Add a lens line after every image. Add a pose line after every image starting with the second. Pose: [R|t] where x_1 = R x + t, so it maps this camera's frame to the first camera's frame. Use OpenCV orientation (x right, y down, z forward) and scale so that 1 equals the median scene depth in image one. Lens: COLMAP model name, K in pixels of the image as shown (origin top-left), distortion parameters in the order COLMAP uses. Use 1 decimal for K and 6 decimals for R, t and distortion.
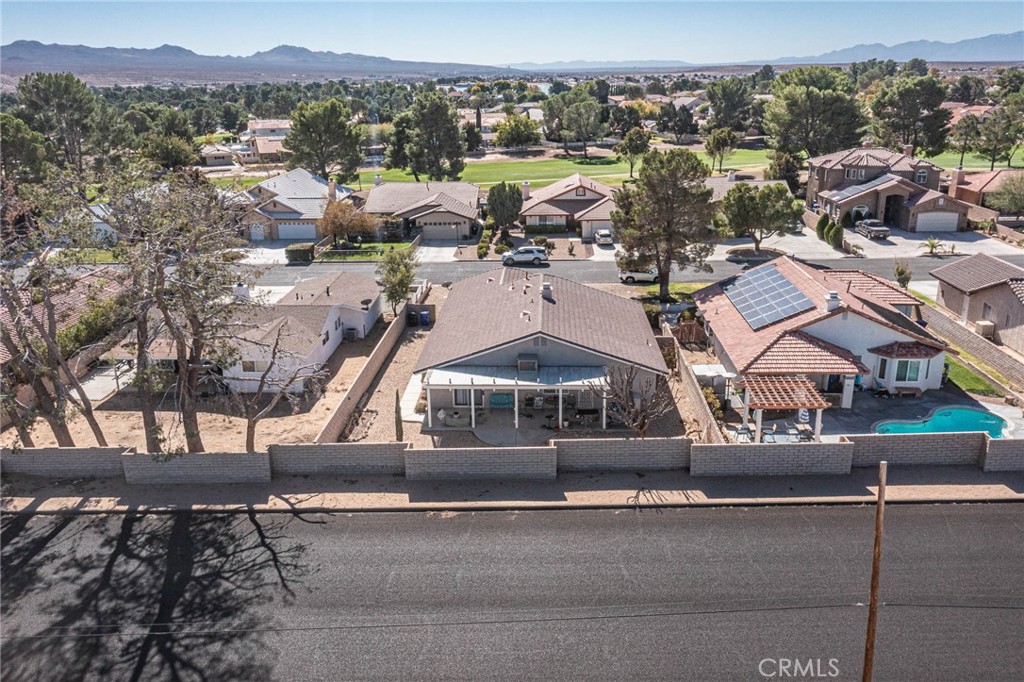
lens RADIAL K [[819.5, 0, 512.0], [0, 819.5, 341.0], [0, 0, 1]] dist [-0.007894, 0.001675]
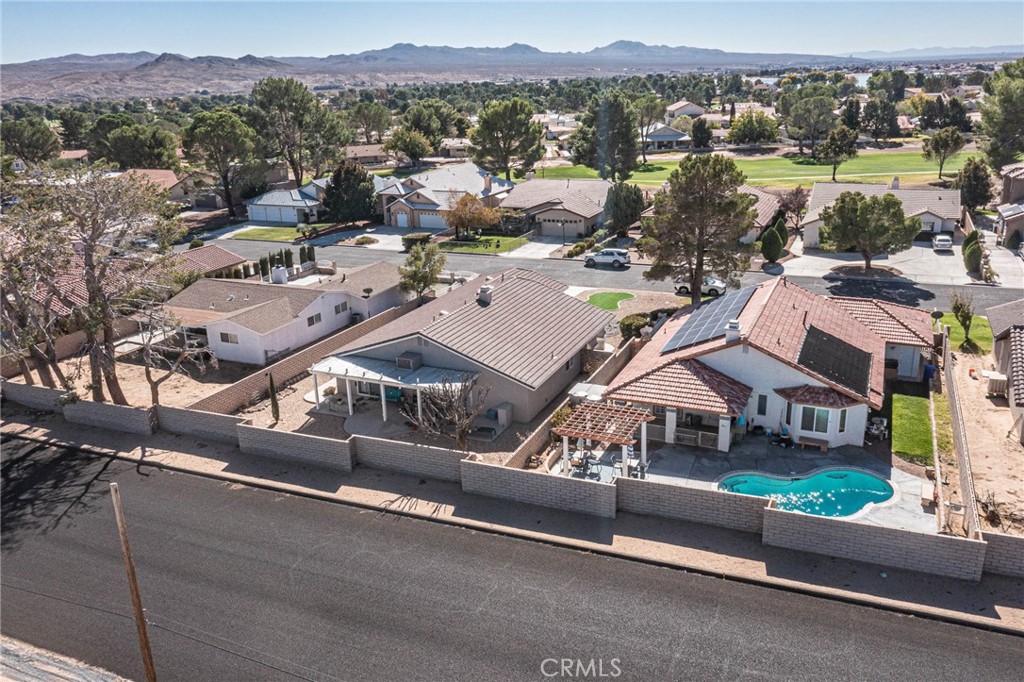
lens RADIAL K [[801.3, 0, 512.0], [0, 801.3, 341.0], [0, 0, 1]] dist [-0.007134, 0.000964]
pose [[0.926755, 0.102828, -0.361320, 0.337433], [-0.097566, 0.994687, 0.032830, -0.029885], [0.362776, 0.004827, 0.931864, 0.065388]]
